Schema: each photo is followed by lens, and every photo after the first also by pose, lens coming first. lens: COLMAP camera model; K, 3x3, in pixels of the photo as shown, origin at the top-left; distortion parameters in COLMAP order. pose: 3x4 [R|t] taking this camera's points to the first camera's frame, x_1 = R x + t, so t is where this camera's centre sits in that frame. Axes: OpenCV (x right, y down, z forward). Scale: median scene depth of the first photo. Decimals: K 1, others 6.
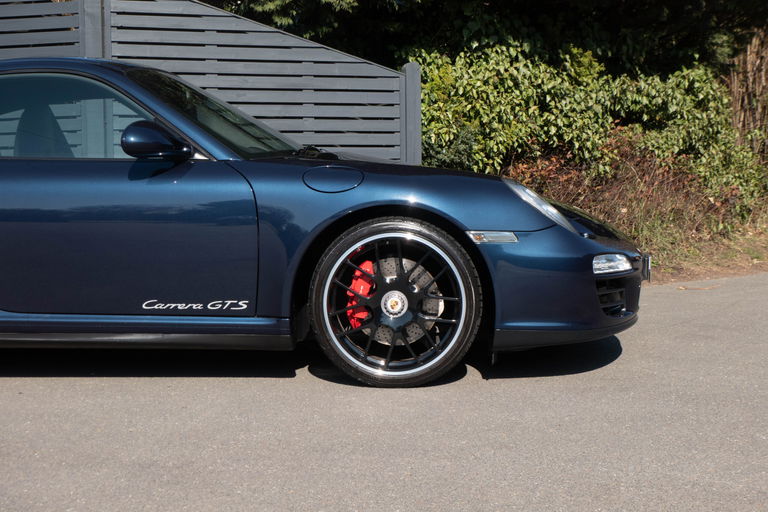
lens RADIAL K [[1184.9, 0, 386.6], [0, 1184.9, 242.2], [0, 0, 1]] dist [0.020083, -0.217165]
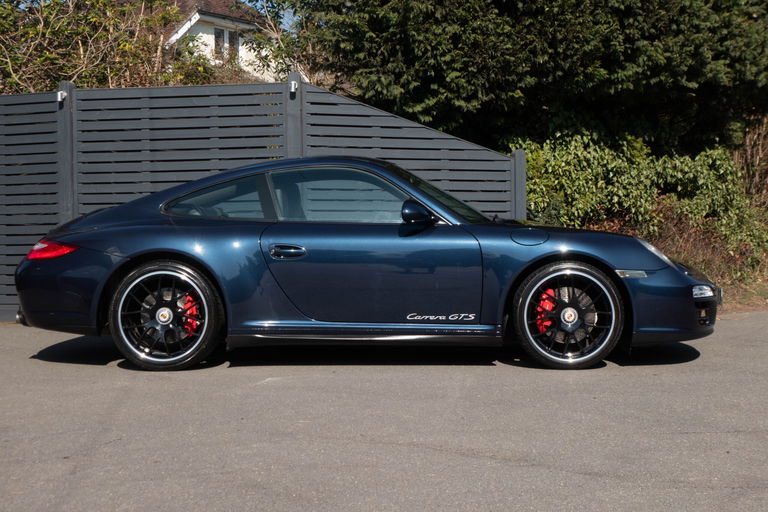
lens RADIAL K [[1184.9, 0, 386.6], [0, 1184.9, 242.2], [0, 0, 1]] dist [0.020083, -0.217165]
pose [[0.999762, 0.003257, 0.021565, -0.143300], [-0.002247, 0.998906, -0.046707, 0.014911], [-0.021693, 0.046648, 0.998676, -0.304092]]
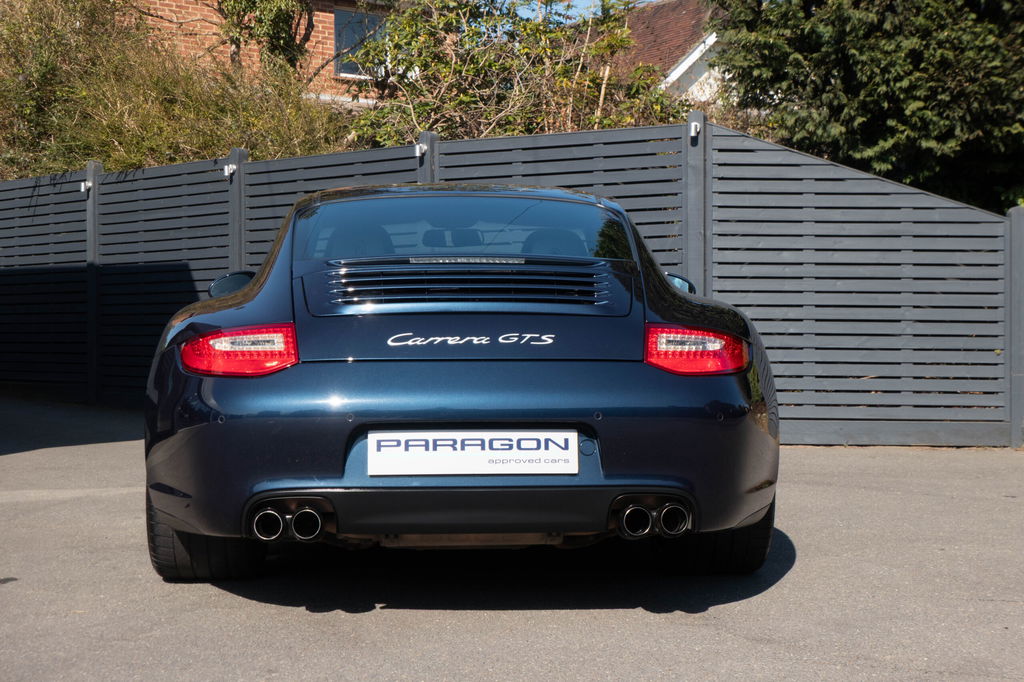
lens RADIAL K [[1579.9, 0, 515.5], [0, 1579.9, 322.5], [0, 0, 1]] dist [0.020083, -0.217165]
pose [[0.951748, 0.010795, -0.306690, 0.024967], [-0.027199, 0.998415, -0.049263, 0.015048], [0.305672, 0.055227, 0.950534, -0.307309]]
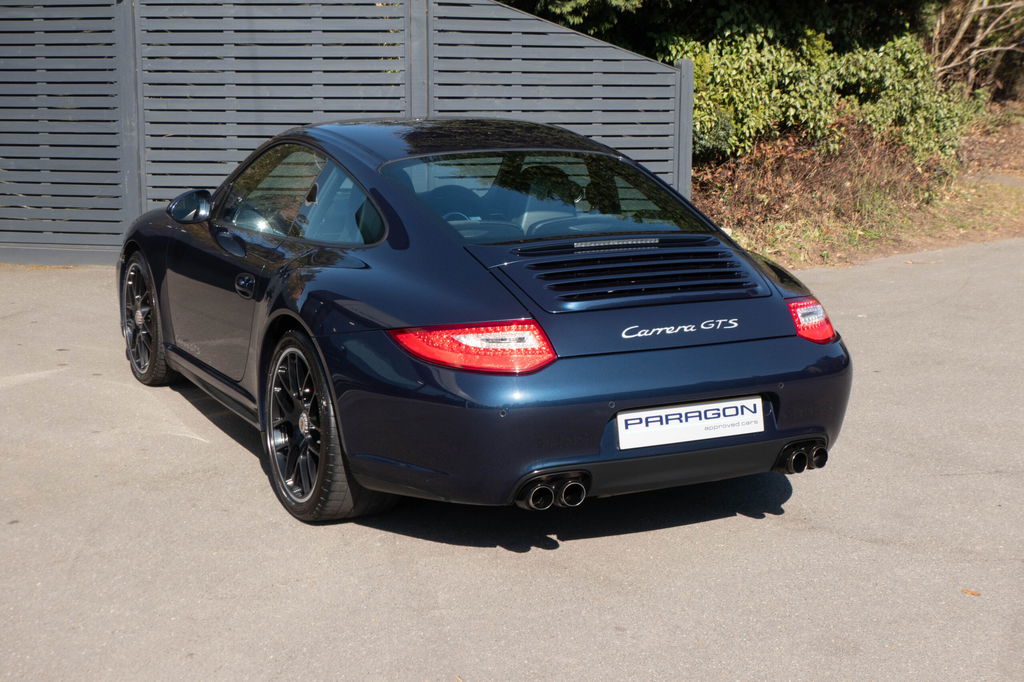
lens RADIAL K [[1579.9, 0, 515.5], [0, 1579.9, 322.5], [0, 0, 1]] dist [0.020083, -0.217165]
pose [[0.995053, 0.000272, 0.099341, -0.256410], [-0.012180, 0.992785, 0.119284, -0.074422], [-0.098592, -0.119904, 0.987878, -0.421172]]
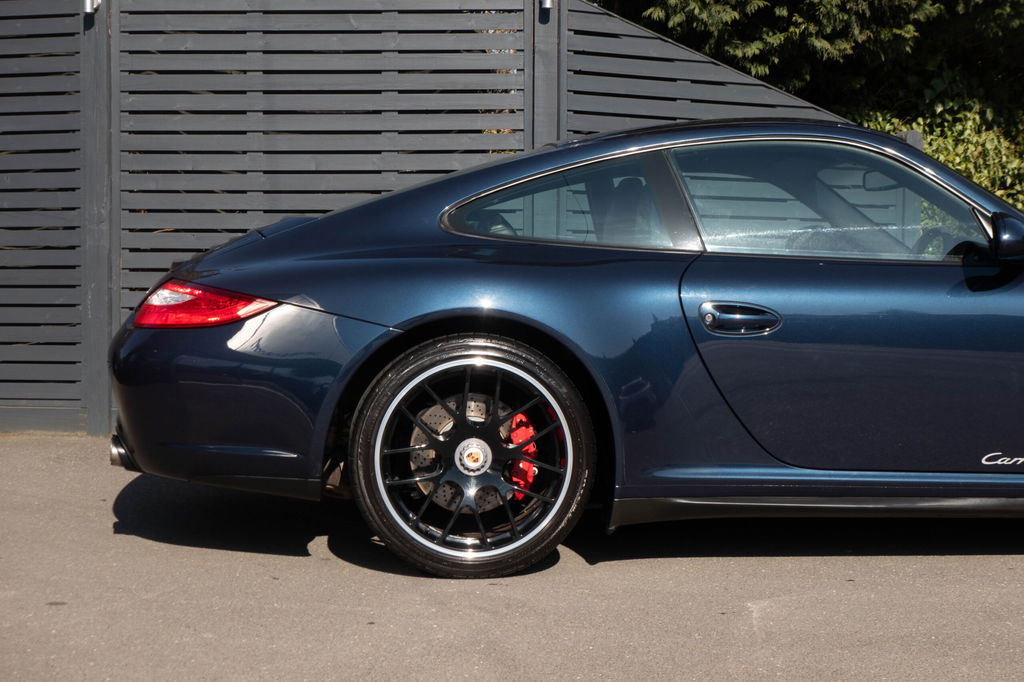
lens RADIAL K [[1579.9, 0, 515.5], [0, 1579.9, 322.5], [0, 0, 1]] dist [0.020083, -0.217165]
pose [[0.988313, 0.014438, 0.151750, -0.347749], [-0.011709, 0.999753, -0.018866, -0.005771], [-0.151985, 0.016868, 0.988239, 0.033590]]
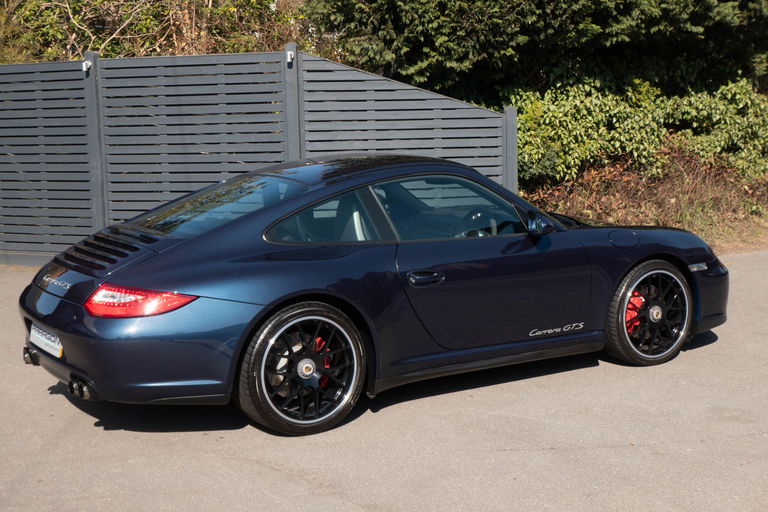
lens RADIAL K [[1184.9, 0, 386.6], [0, 1184.9, 242.2], [0, 0, 1]] dist [0.020083, -0.217165]
pose [[0.994777, 0.000599, -0.102071, 0.016616], [0.006929, 0.997280, 0.073382, -0.086238], [0.101837, -0.073705, 0.992067, -0.389118]]
